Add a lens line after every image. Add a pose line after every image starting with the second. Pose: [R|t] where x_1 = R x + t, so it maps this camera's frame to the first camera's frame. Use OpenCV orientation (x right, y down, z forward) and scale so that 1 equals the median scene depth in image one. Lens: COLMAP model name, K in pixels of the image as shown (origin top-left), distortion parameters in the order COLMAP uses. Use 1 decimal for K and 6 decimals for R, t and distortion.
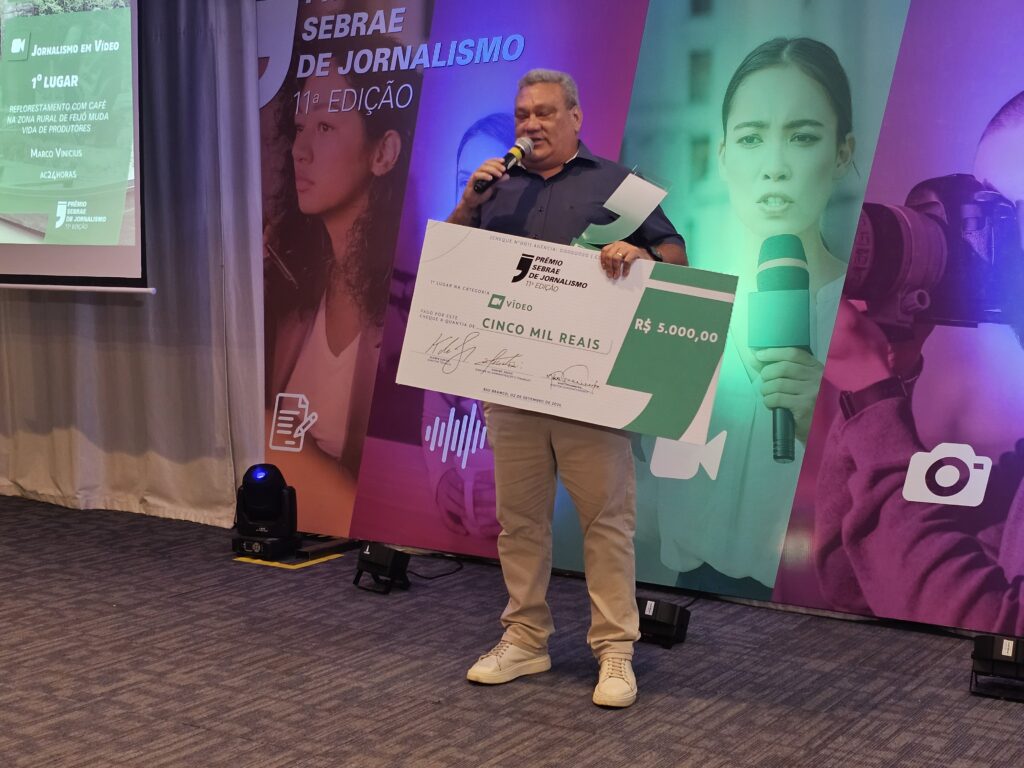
lens RADIAL K [[1510.4, 0, 514.4], [0, 1510.4, 384.6], [0, 0, 1]] dist [0.195593, -0.608492]
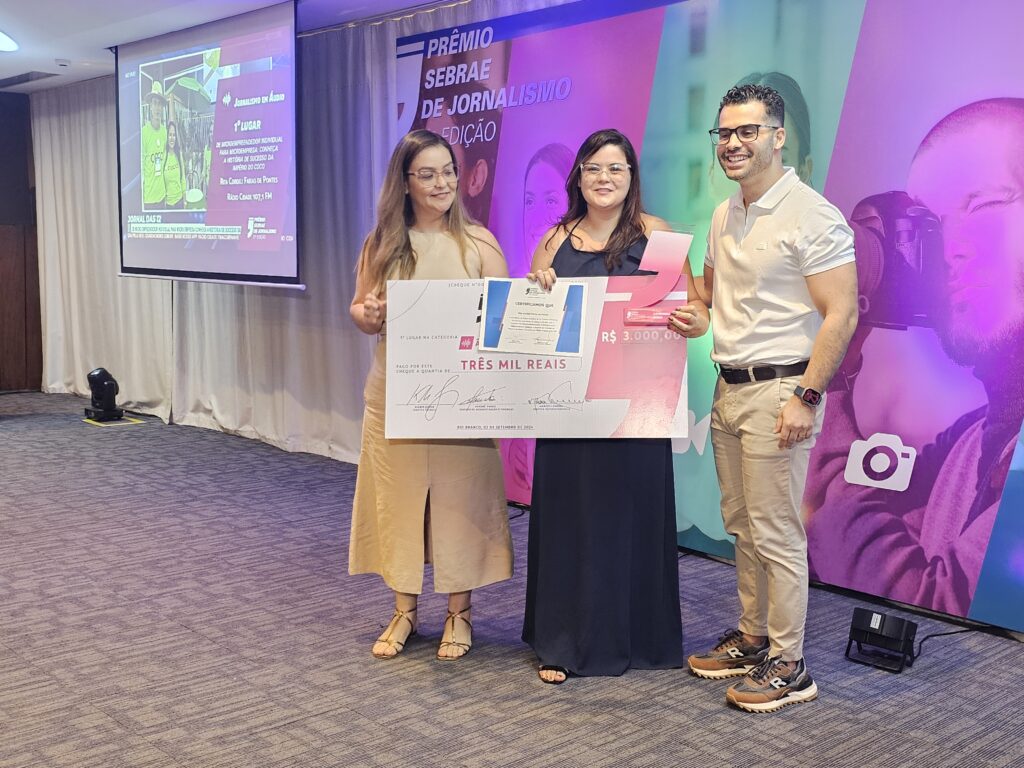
lens RADIAL K [[1174.1, 0, 517.4], [0, 1174.1, 394.5], [0, 0, 1]] dist [0.125739, -0.241328]
pose [[0.965273, 0.037833, -0.258489, 0.233501], [-0.030603, 0.999021, 0.031938, -0.008991], [0.259444, -0.022918, 0.965486, 0.088823]]
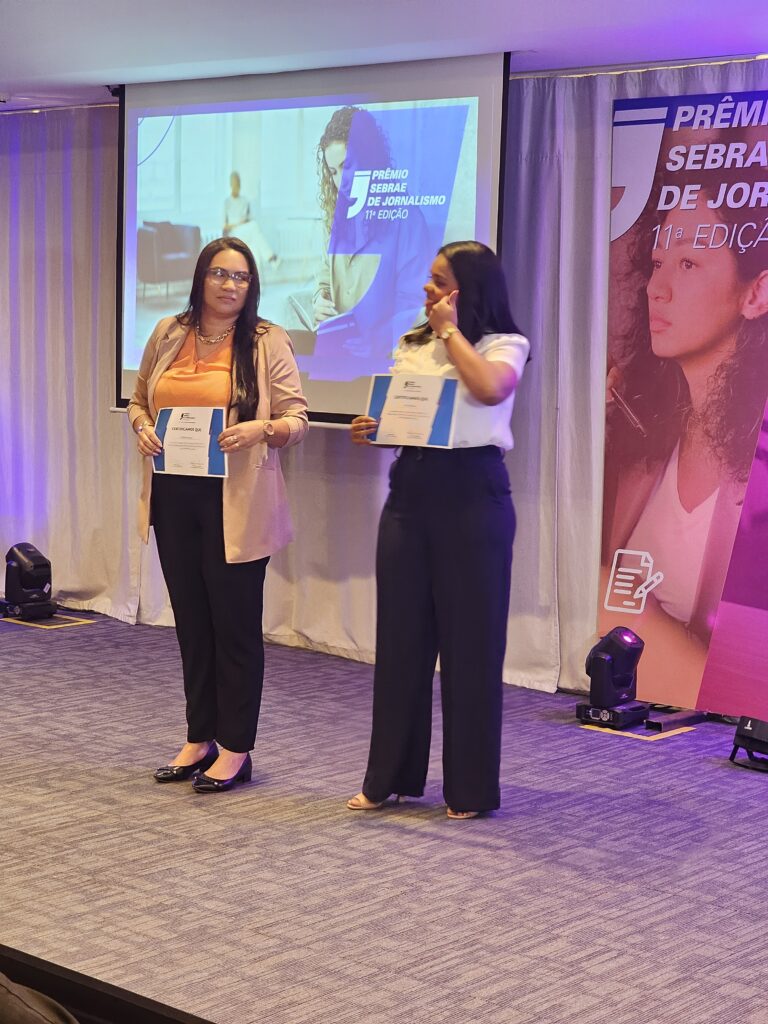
lens RADIAL K [[1968.5, 0, 357.7], [0, 1968.5, 535.3], [0, 0, 1]] dist [0.025505, 0.058701]
pose [[0.988551, 0.030797, -0.147709, -0.167800], [-0.028268, 0.999416, 0.019190, -0.026386], [0.148214, -0.014795, 0.988845, -0.253800]]
